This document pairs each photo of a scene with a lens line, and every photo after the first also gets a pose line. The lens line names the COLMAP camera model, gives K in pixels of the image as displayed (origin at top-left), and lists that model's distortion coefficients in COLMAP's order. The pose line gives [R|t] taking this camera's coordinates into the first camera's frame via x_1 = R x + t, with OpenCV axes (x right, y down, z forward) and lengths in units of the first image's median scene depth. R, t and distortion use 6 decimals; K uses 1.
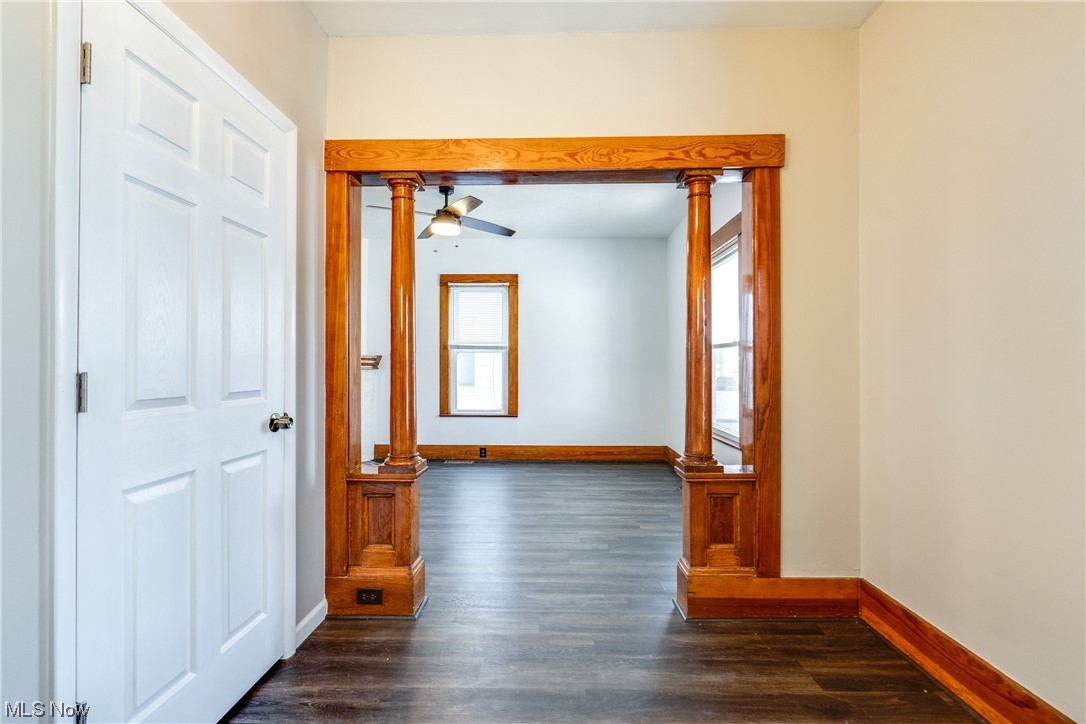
lens RADIAL K [[487.0, 0, 560.1], [0, 487.0, 363.0], [0, 0, 1]] dist [0.000395, 0.000292]
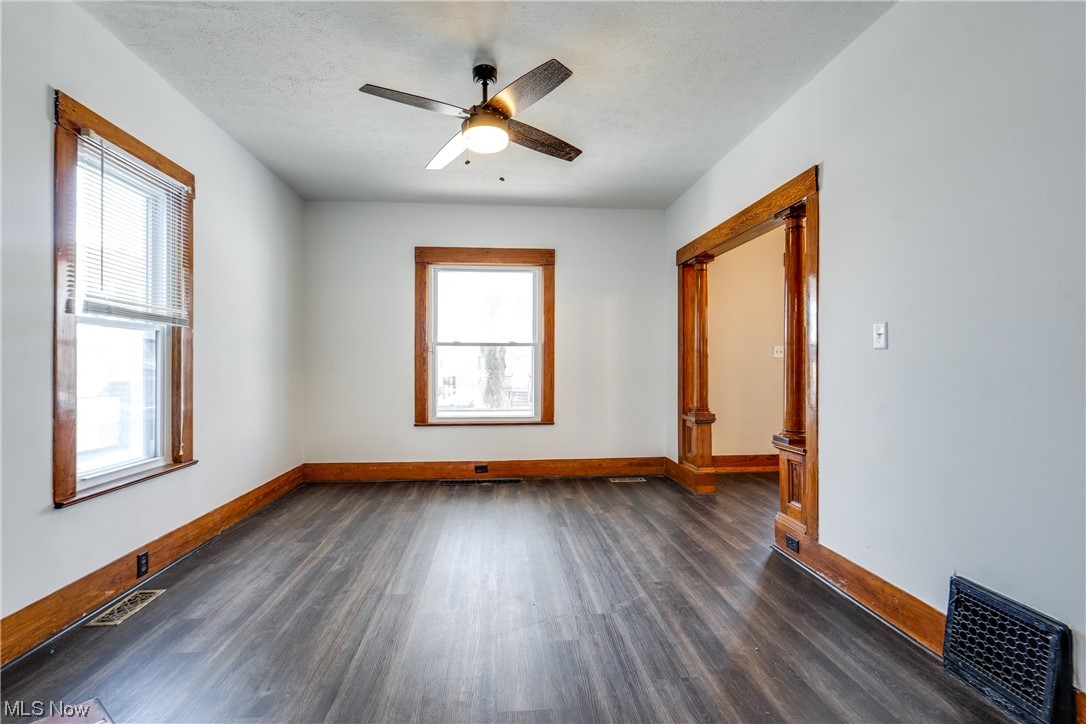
lens RADIAL K [[495.7, 0, 534.9], [0, 495.7, 363.2], [0, 0, 1]] dist [-0.012161, 0.000137]
pose [[-0.068775, 0.003109, 0.997627, -1.647295], [-0.003934, 0.999987, -0.003388, 0.023331], [-0.997624, -0.004158, -0.068762, 1.866971]]
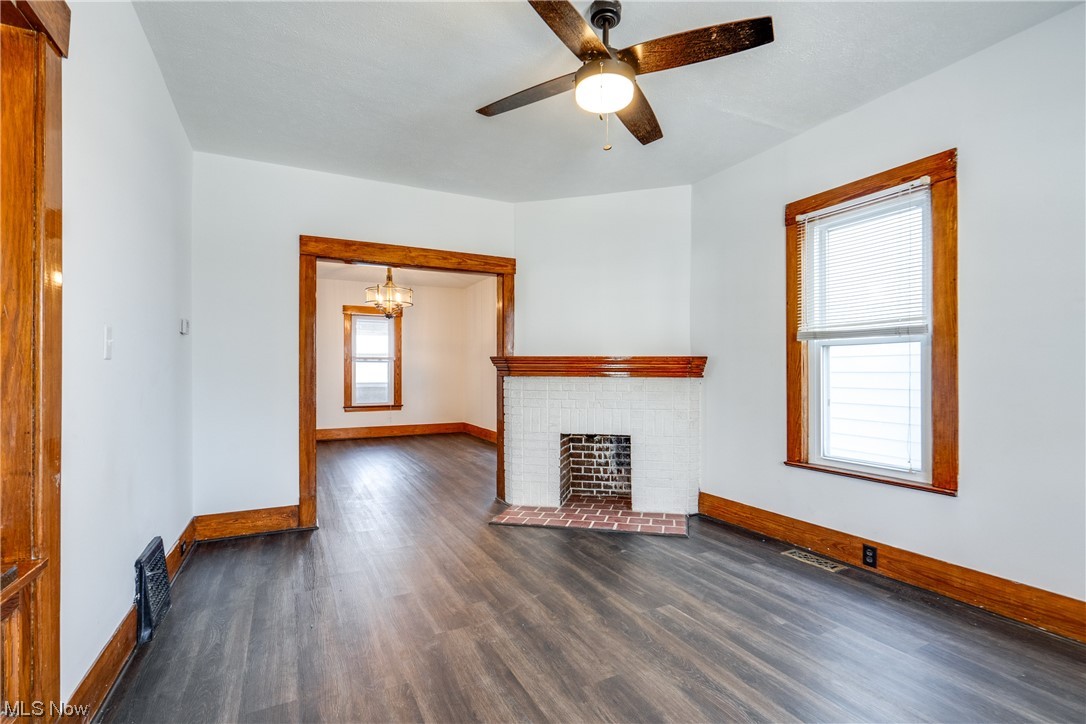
lens RADIAL K [[507.0, 0, 556.6], [0, 507.0, 370.0], [0, 0, 1]] dist [-0.001000, 0.001262]
pose [[0.469889, -0.006385, -0.882702, 0.358241], [0.005556, 0.999975, -0.004275, 0.012725], [0.882708, -0.002896, 0.469913, 1.365989]]
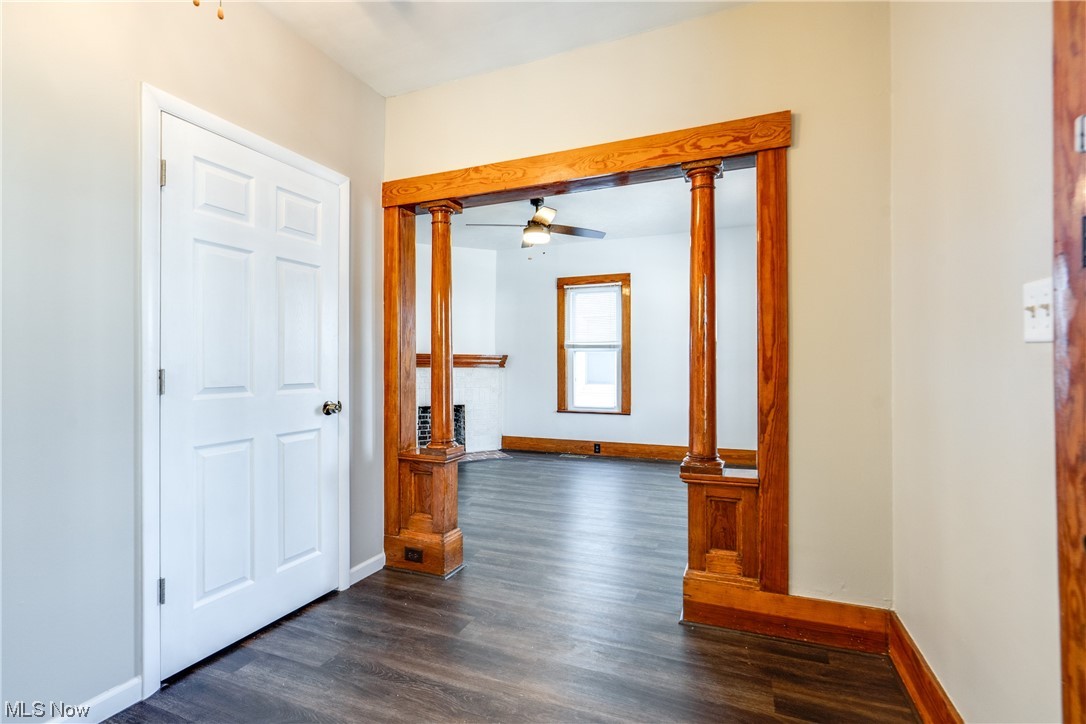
lens RADIAL K [[496.2, 0, 562.0], [0, 496.2, 362.1], [0, 0, 1]] dist [-0.001276, 0.000385]
pose [[0.935943, -0.003909, -0.352130, 0.384578], [0.004355, 0.999990, 0.000474, 0.000575], [0.352125, -0.001977, 0.935951, -0.022320]]
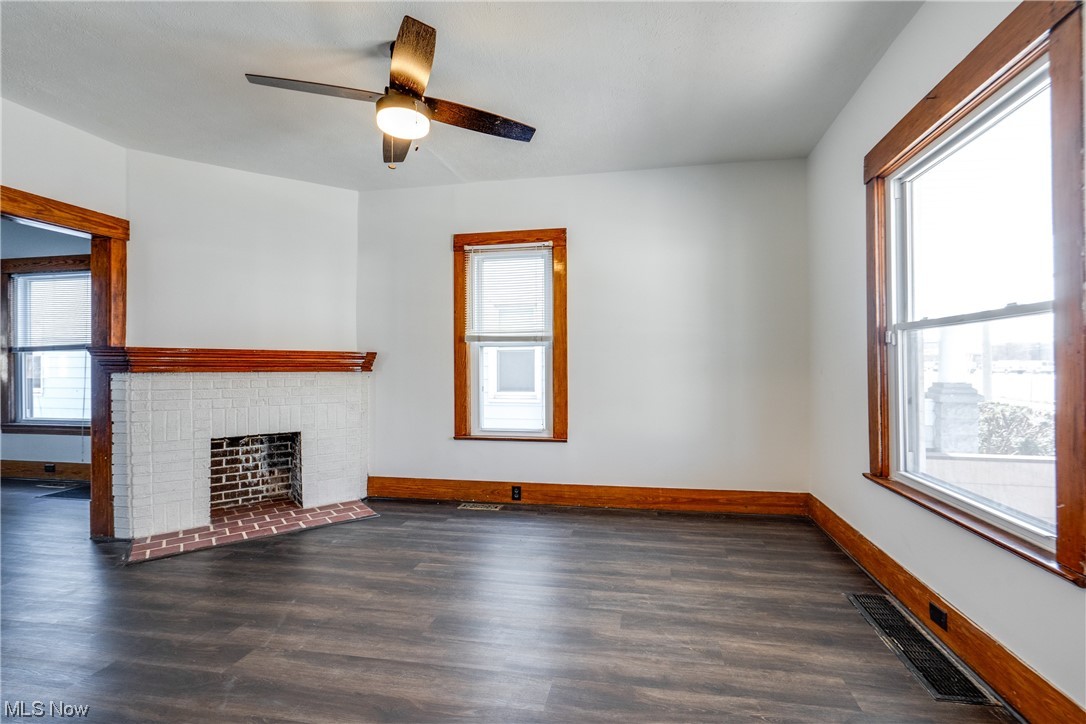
lens RADIAL K [[496.2, 0, 562.0], [0, 496.2, 362.1], [0, 0, 1]] dist [-0.001276, 0.000385]
pose [[0.983982, -0.007197, -0.178122, 0.077859], [0.006850, 0.999973, -0.002564, 0.008398], [0.178135, 0.001302, 0.984005, 0.895030]]
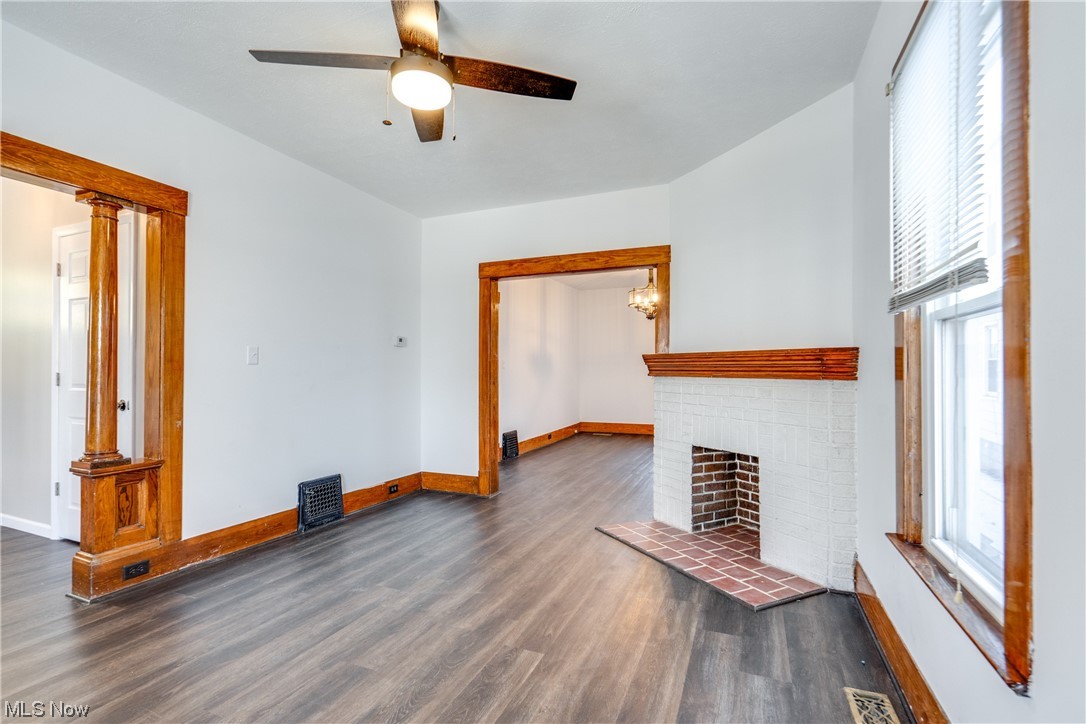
lens RADIAL K [[511.3, 0, 547.9], [0, 511.3, 366.5], [0, 0, 1]] dist [-0.001572, 0.000110]
pose [[-0.388181, -0.011651, -0.921509, 0.343489], [0.002903, 0.999900, -0.013865, 0.017715], [0.921579, -0.008057, -0.388108, 2.499076]]
